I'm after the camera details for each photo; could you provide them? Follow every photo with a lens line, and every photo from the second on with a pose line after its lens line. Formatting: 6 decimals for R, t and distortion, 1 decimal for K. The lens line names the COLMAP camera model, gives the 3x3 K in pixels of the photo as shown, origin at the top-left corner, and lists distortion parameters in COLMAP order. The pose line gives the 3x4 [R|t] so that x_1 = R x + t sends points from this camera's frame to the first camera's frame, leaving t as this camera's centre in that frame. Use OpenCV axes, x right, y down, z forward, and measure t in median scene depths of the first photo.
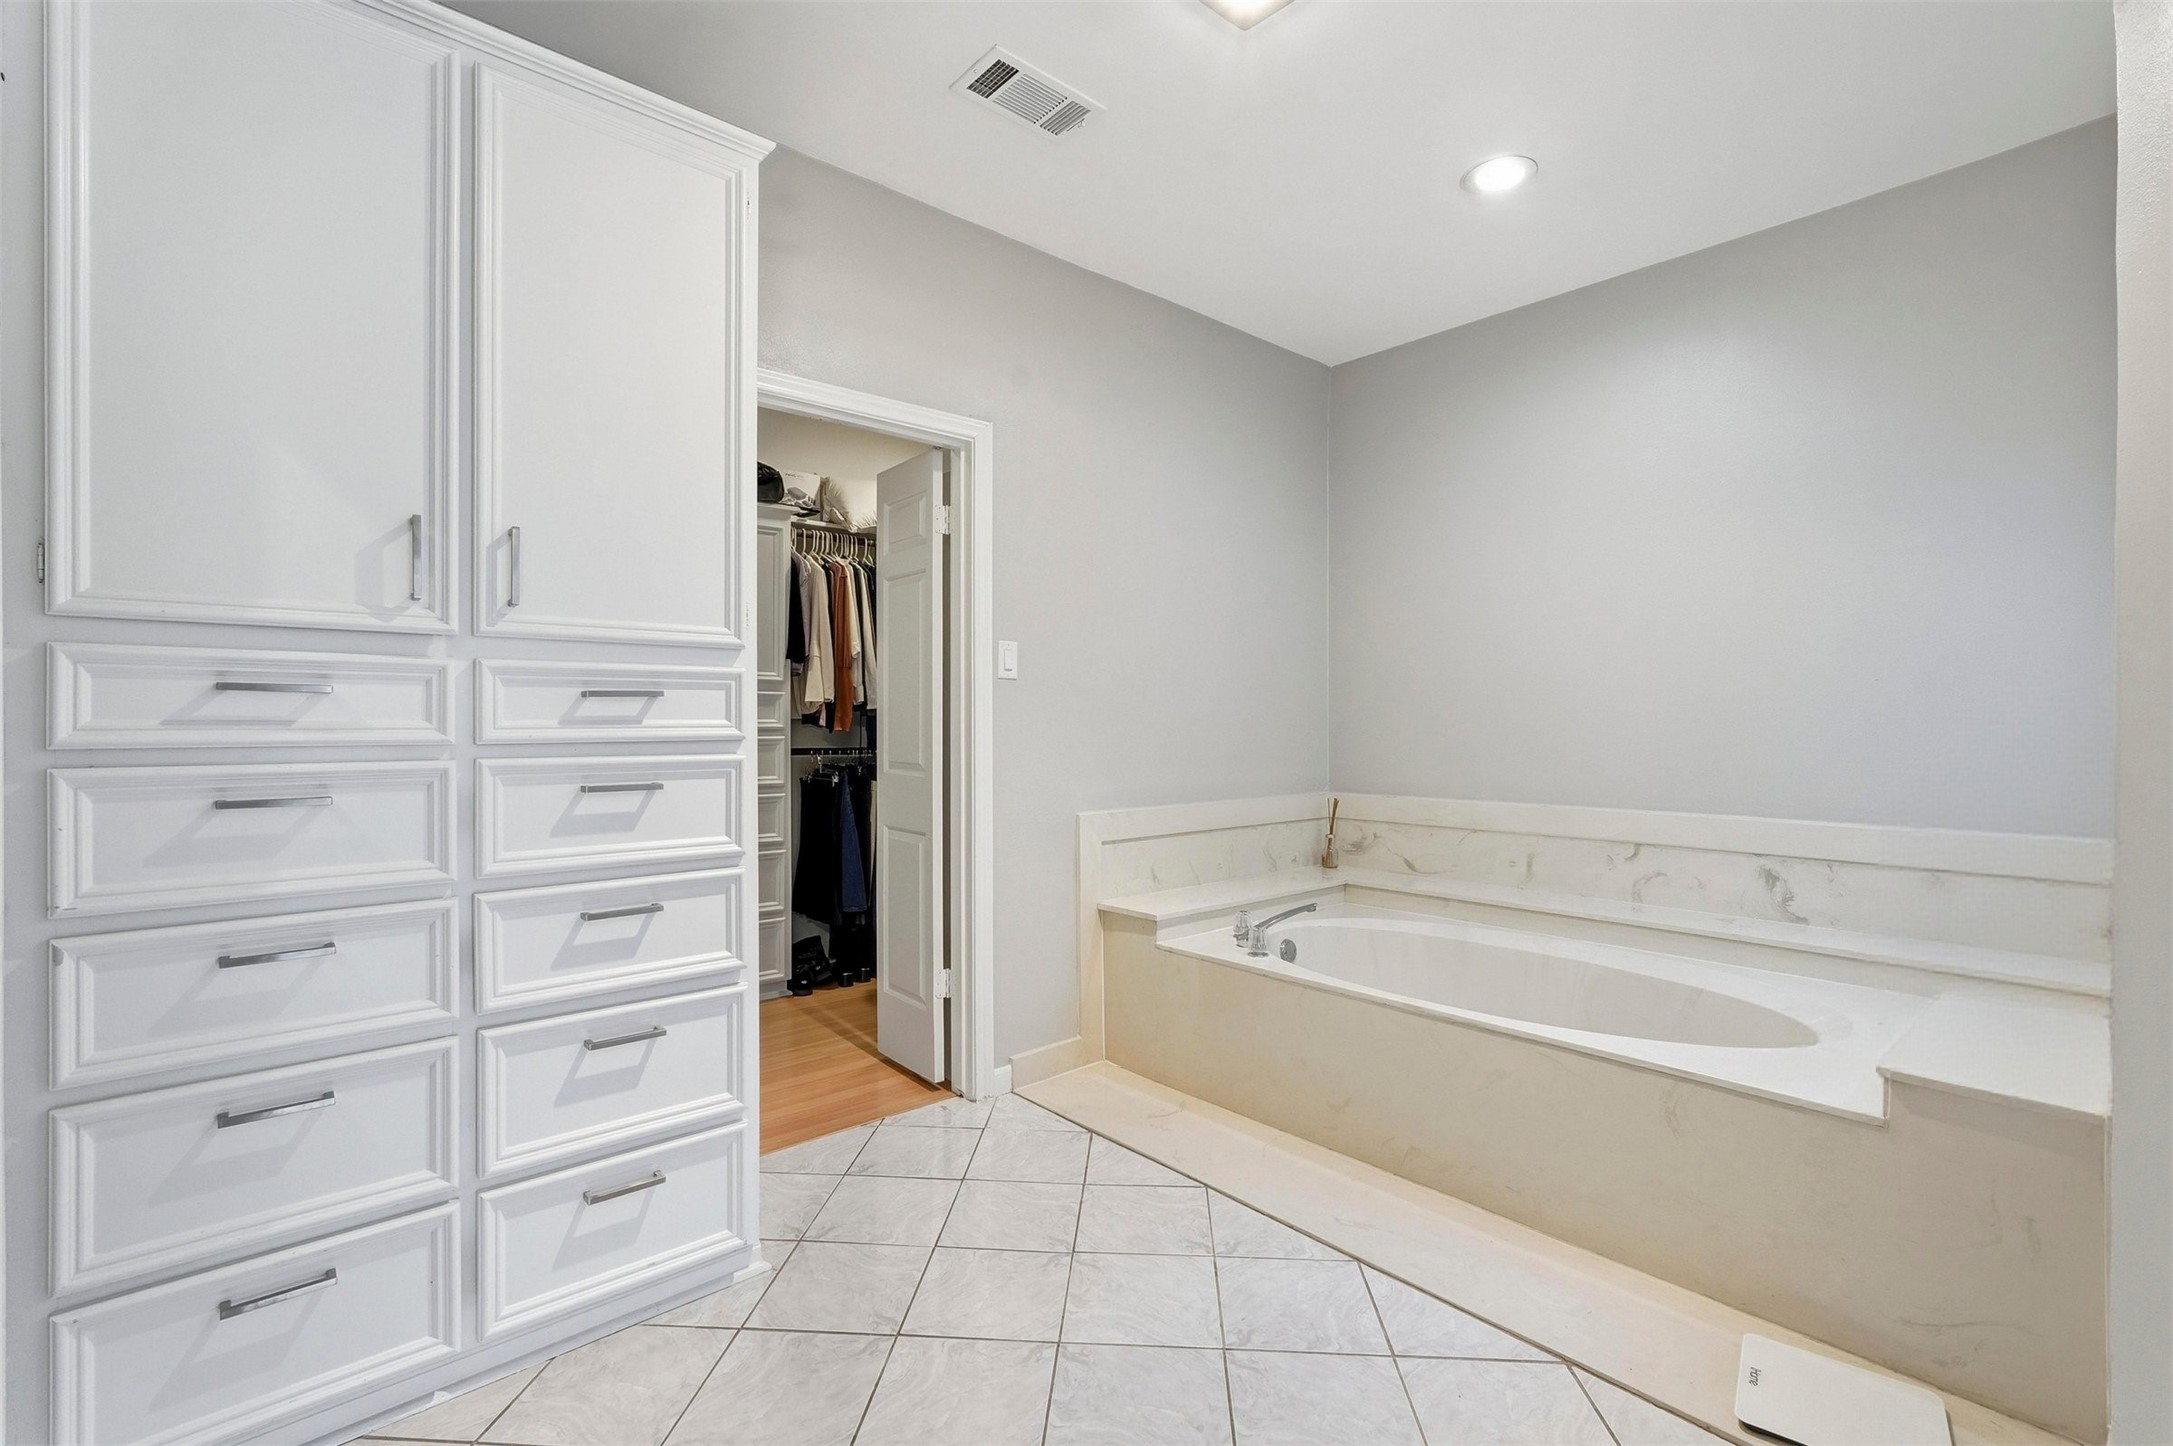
lens RADIAL K [[964.2, 0, 1087.5], [0, 964.2, 731.0], [0, 0, 1]] dist [-0.002724, 0.000423]
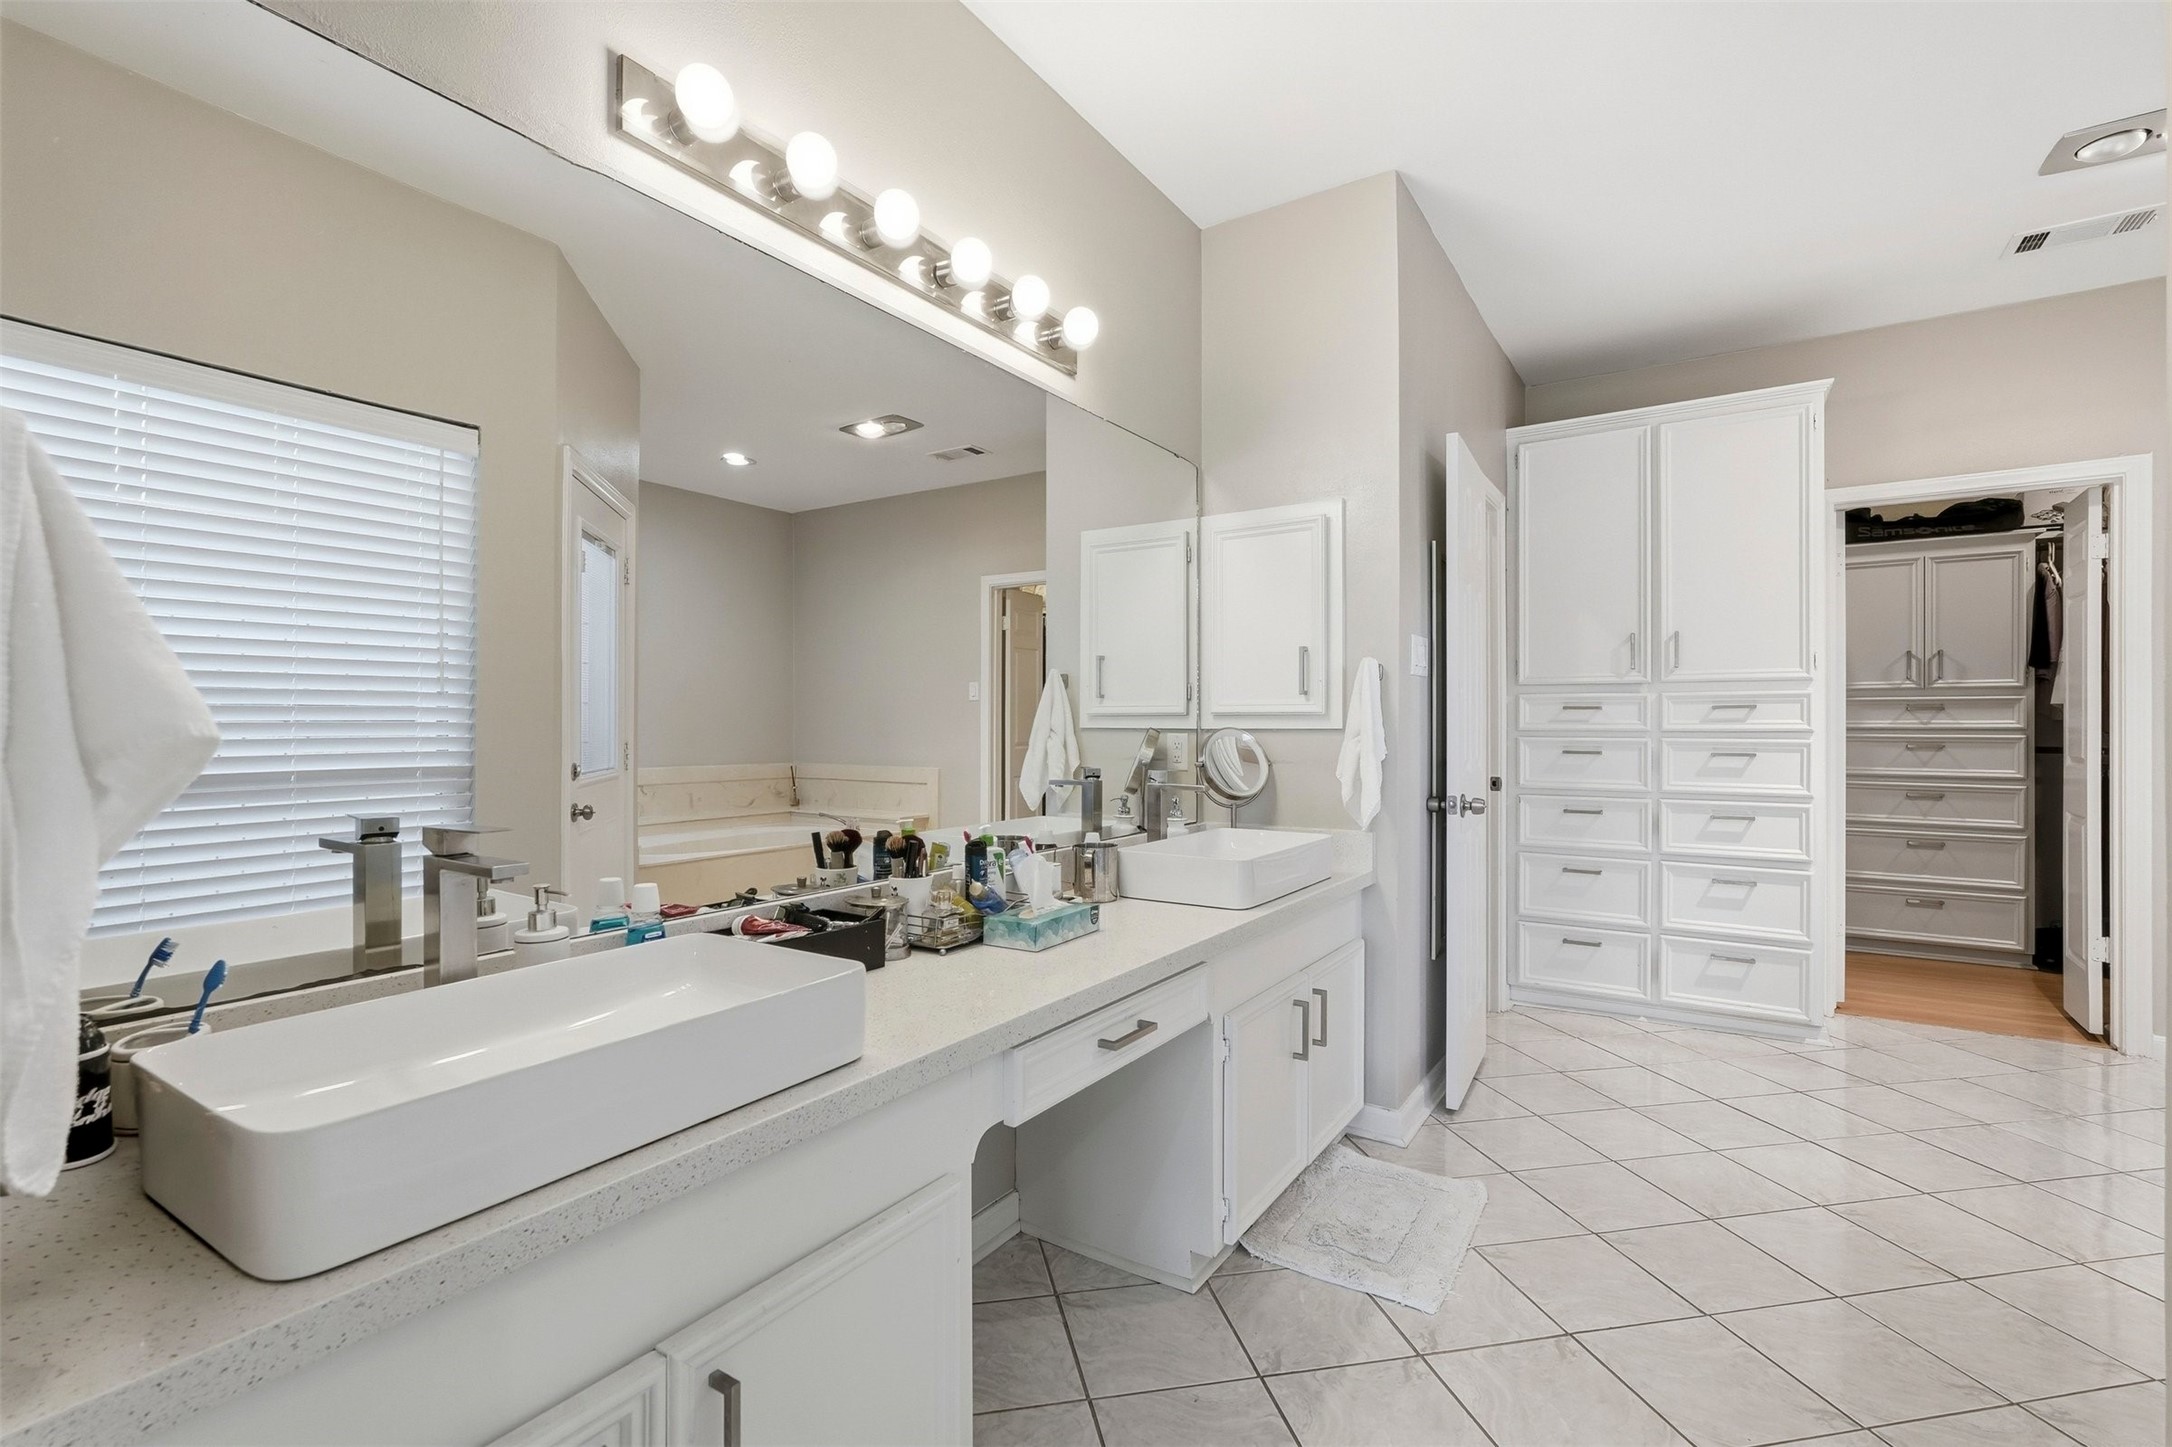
lens RADIAL K [[963.7, 0, 1089.3], [0, 963.7, 729.1], [0, 0, 1]] dist [-0.002724, 0.000423]
pose [[0.264608, 0.000971, -0.964356, 1.142138], [-0.010573, 0.999942, -0.001894, 0.027024], [0.964298, 0.010697, 0.264603, -0.844690]]
